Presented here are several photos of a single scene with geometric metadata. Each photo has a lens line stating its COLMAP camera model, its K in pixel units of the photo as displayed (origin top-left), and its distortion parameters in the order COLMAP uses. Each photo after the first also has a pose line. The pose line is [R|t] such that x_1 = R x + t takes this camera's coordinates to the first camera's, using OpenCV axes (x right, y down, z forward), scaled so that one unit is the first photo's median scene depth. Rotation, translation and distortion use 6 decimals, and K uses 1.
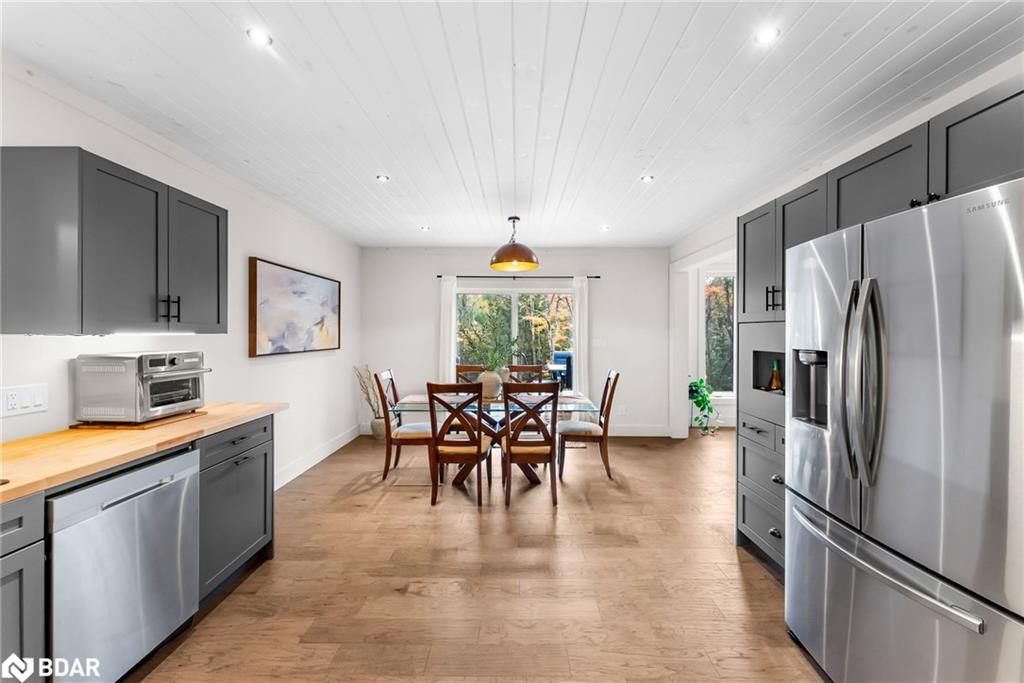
lens RADIAL K [[413.5, 0, 512.8], [0, 413.5, 334.8], [0, 0, 1]] dist [0.001916, -0.000012]
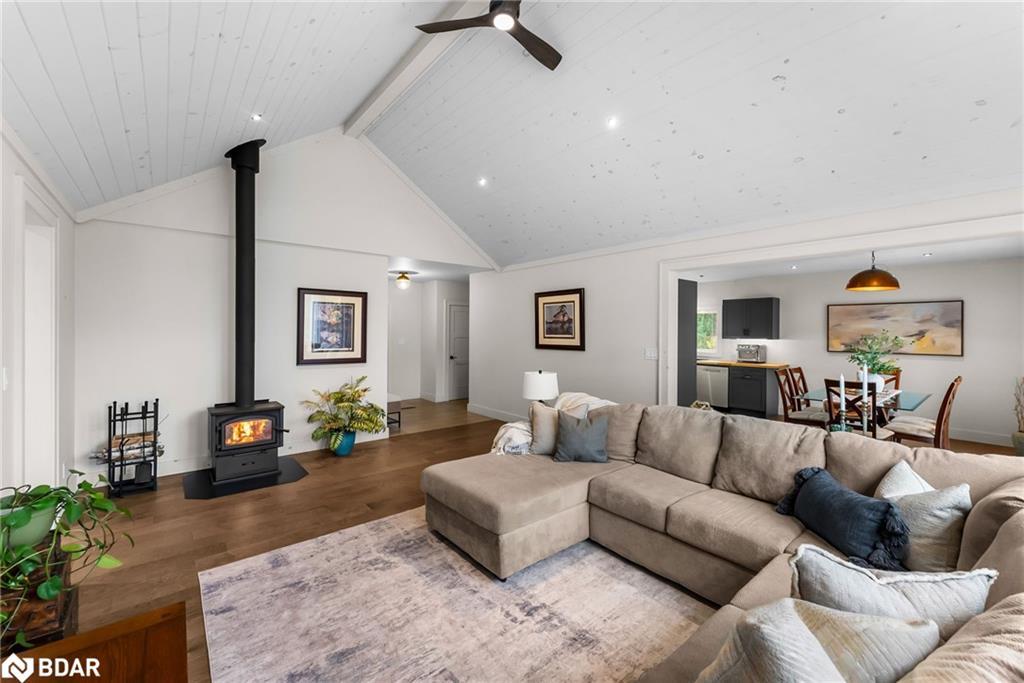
lens RADIAL K [[413.5, 0, 515.9], [0, 413.5, 332.2], [0, 0, 1]] dist [0.001916, -0.000012]
pose [[-0.755695, -0.008853, -0.654864, 2.319843], [-0.014788, 0.999884, 0.003548, -0.036080], [0.654756, 0.012366, -0.755739, 1.819322]]
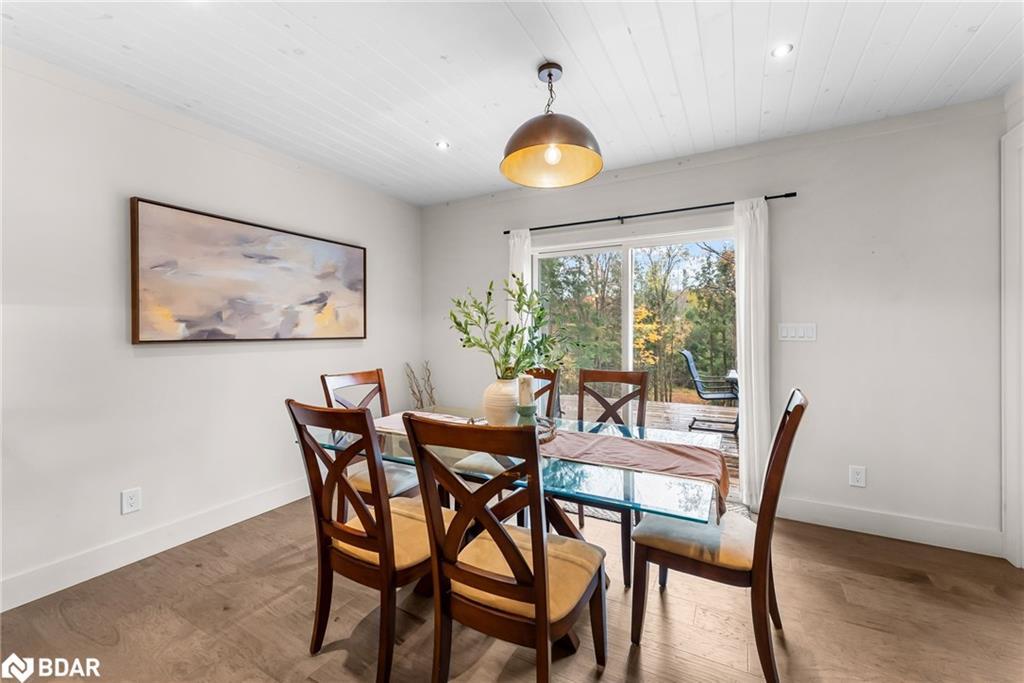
lens RADIAL K [[413.5, 0, 514.3], [0, 413.5, 334.7], [0, 0, 1]] dist [0.001916, -0.000012]
pose [[0.880978, -0.001691, -0.473154, 0.289337], [0.002700, 0.999995, 0.001453, 0.045693], [0.473149, -0.002558, 0.880978, 0.808742]]
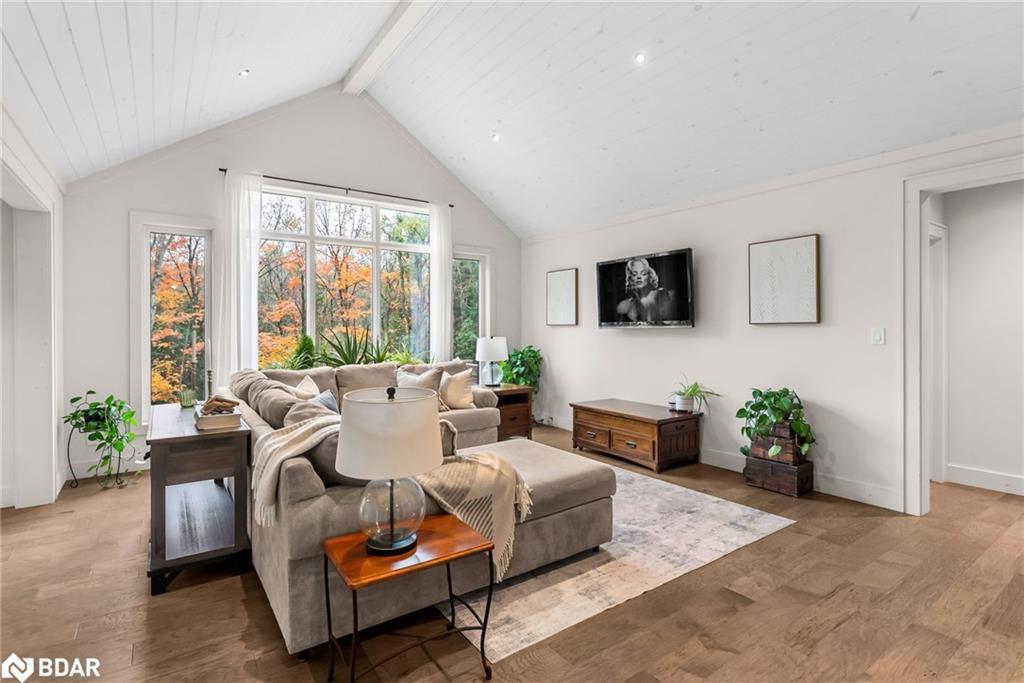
lens RADIAL K [[496.8, 0, 512.2], [0, 496.8, 332.0], [0, 0, 1]] dist [-0.005706, -0.000203]
pose [[0.809429, -0.005174, 0.587195, 0.976462], [0.004059, 0.999987, 0.003216, 0.047755], [-0.587204, -0.000219, 0.809439, 0.084852]]
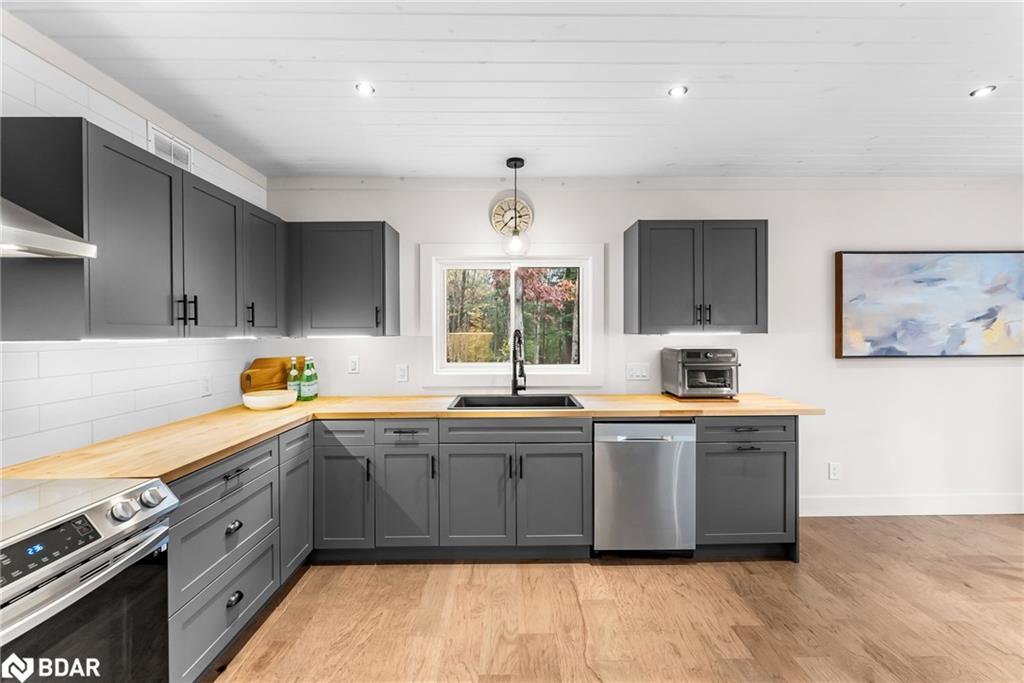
lens RADIAL K [[413.5, 0, 512.8], [0, 413.5, 336.5], [0, 0, 1]] dist [0.001916, -0.000012]
pose [[0.025361, 0.005812, -0.999661, 0.341883], [0.000110, 0.999983, 0.005817, -0.000871], [0.999678, -0.000258, 0.025360, 0.274592]]
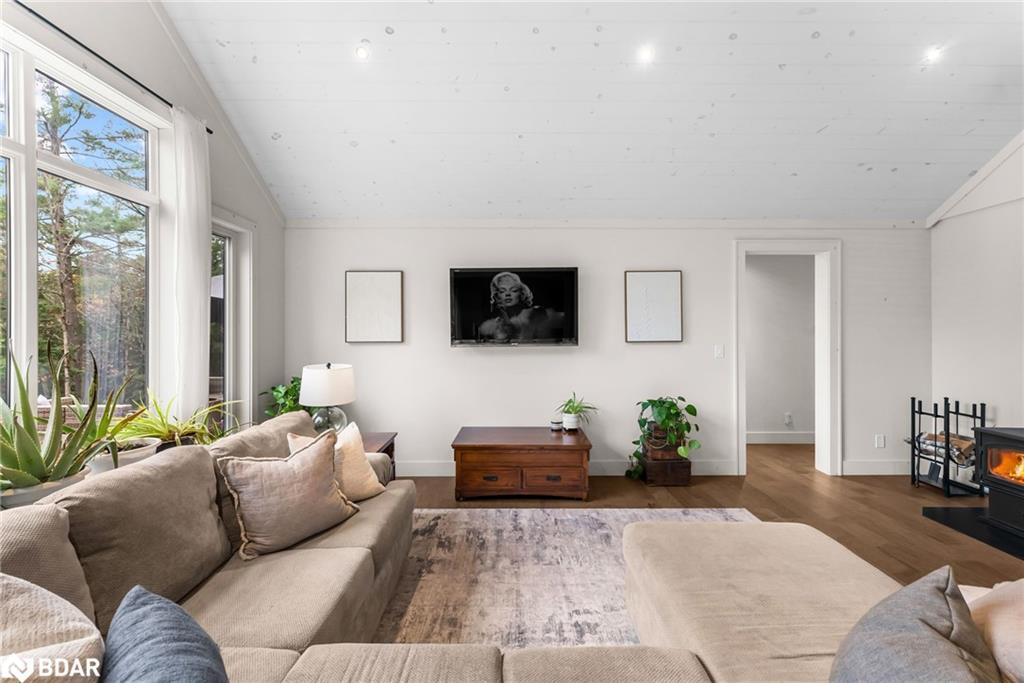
lens RADIAL K [[413.5, 0, 512.9], [0, 413.5, 337.5], [0, 0, 1]] dist [0.001916, -0.000012]
pose [[-0.009920, -0.013903, 0.999854, 1.031030], [0.007389, 0.999875, 0.013977, -0.012717], [-0.999923, 0.007527, -0.009816, 1.352415]]
